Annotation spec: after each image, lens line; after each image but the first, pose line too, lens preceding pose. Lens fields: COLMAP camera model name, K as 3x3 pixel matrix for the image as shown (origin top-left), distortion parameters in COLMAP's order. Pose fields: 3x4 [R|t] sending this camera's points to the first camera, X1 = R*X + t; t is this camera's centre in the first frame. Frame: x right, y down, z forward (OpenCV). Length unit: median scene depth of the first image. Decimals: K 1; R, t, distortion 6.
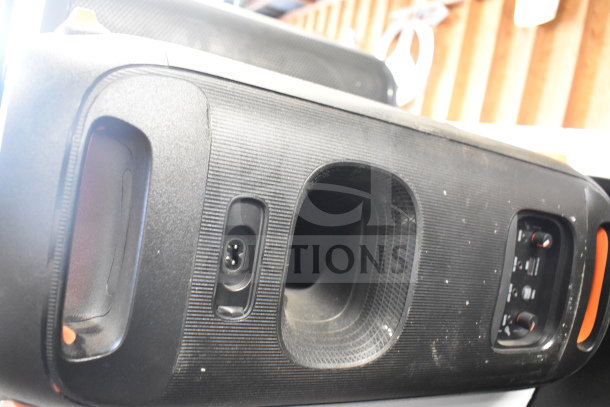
lens RADIAL K [[468.6, 0, 305.0], [0, 468.6, 203.5], [0, 0, 1]] dist [-0.101682, 0.006973]
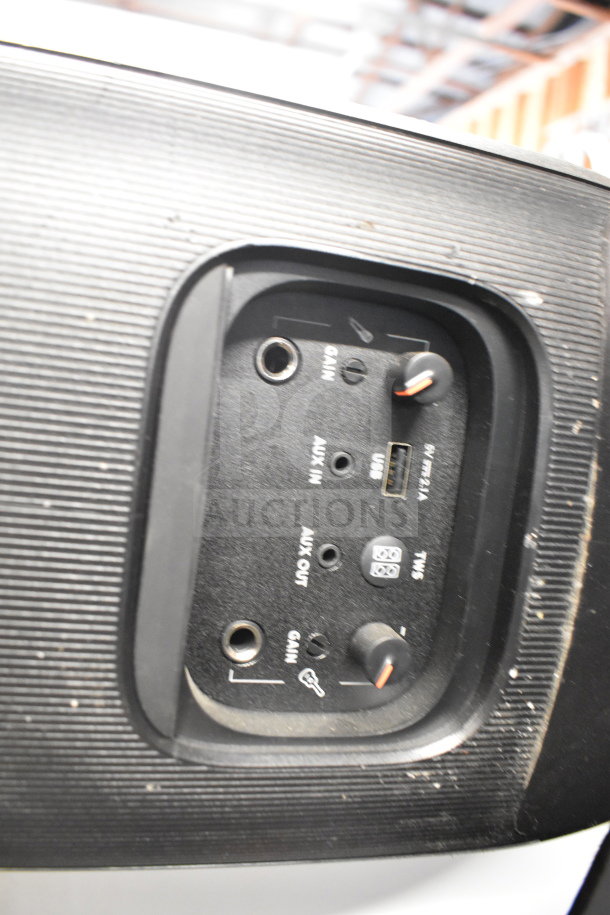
lens RADIAL K [[702.8, 0, 305.0], [0, 702.8, 457.5], [0, 0, 1]] dist [-0.101682, 0.006973]
pose [[0.980130, -0.025001, -0.196775, 0.534663], [0.027699, 0.999556, 0.010966, 0.124230], [0.196414, -0.016199, 0.980387, 0.545654]]
